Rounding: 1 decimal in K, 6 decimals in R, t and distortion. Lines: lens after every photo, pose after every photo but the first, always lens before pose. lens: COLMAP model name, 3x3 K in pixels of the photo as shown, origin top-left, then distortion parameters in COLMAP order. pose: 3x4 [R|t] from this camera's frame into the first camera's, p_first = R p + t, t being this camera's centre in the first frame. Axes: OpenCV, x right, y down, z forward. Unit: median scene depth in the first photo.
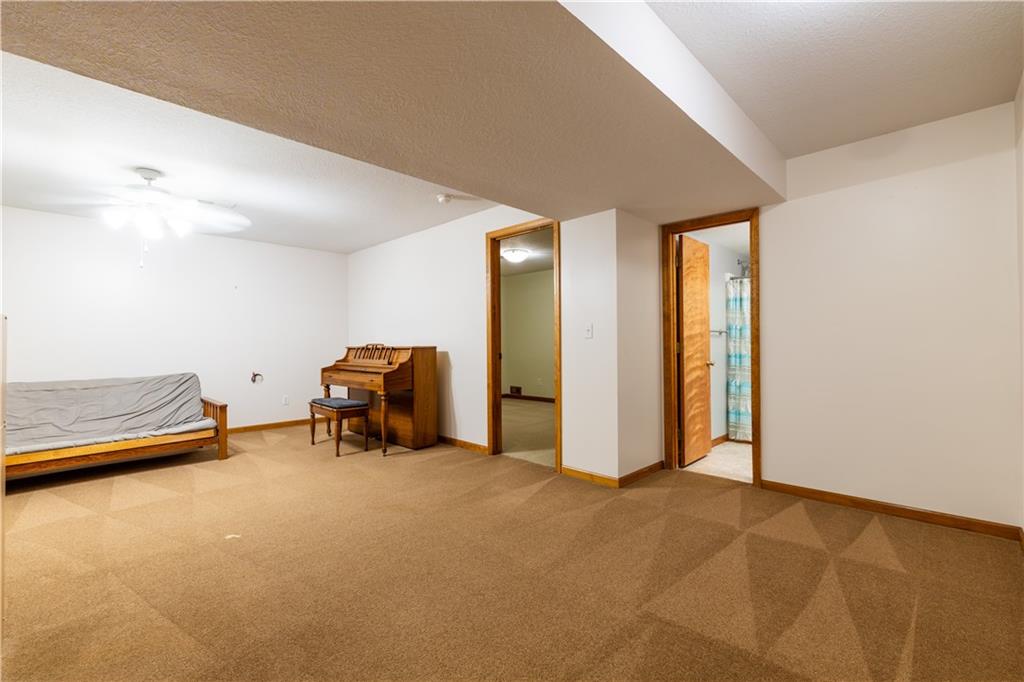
lens RADIAL K [[447.4, 0, 510.9], [0, 447.4, 337.0], [0, 0, 1]] dist [-0.000107, 0.000796]
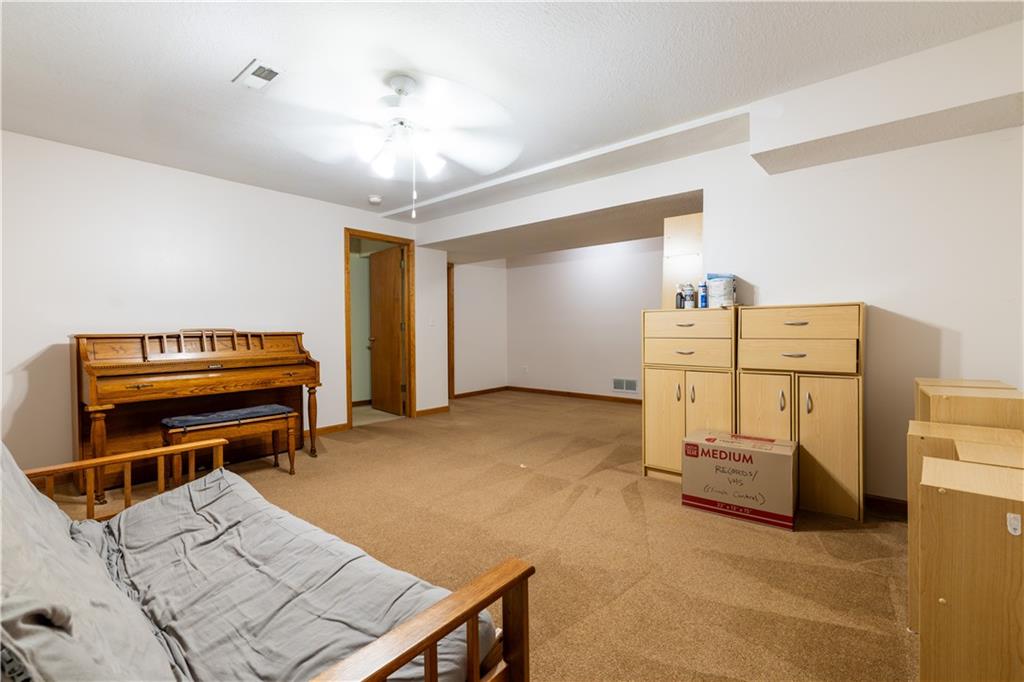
lens RADIAL K [[447.4, 0, 510.9], [0, 447.4, 337.0], [0, 0, 1]] dist [-0.000107, 0.000796]
pose [[-0.082365, -0.009436, 0.996558, -1.212122], [0.005714, 0.999934, 0.009940, 0.020729], [-0.996586, 0.006513, -0.082306, 0.686316]]
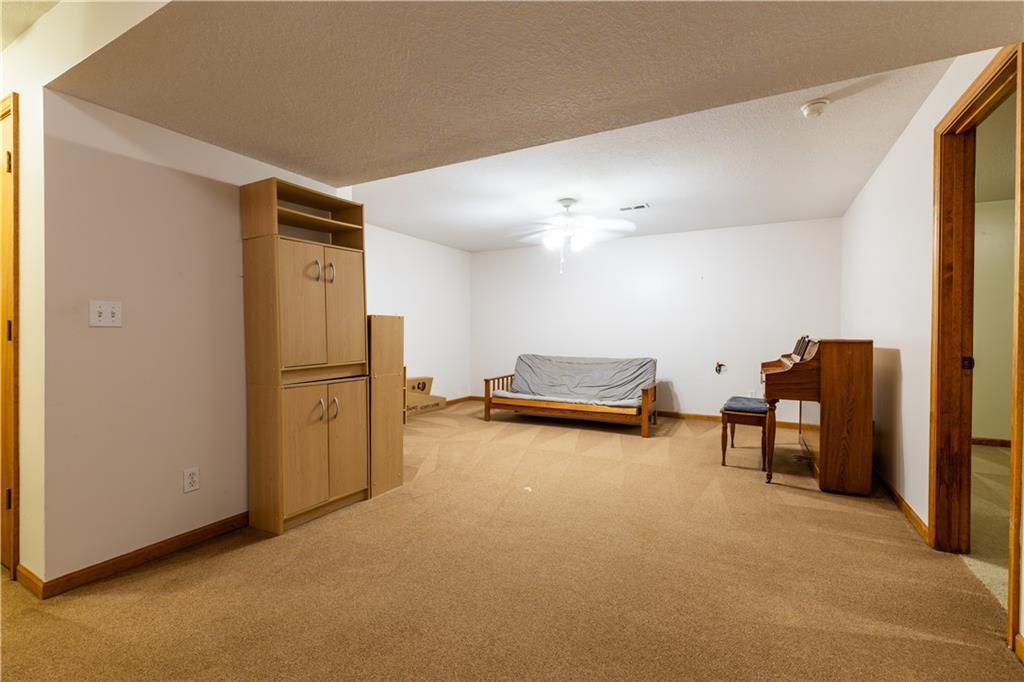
lens RADIAL K [[447.4, 0, 510.9], [0, 447.4, 337.0], [0, 0, 1]] dist [-0.000107, 0.000796]
pose [[0.273363, 0.017855, -0.961745, 0.325035], [0.003073, 0.999806, 0.019435, 0.002568], [0.961906, -0.008268, 0.273256, 0.374933]]
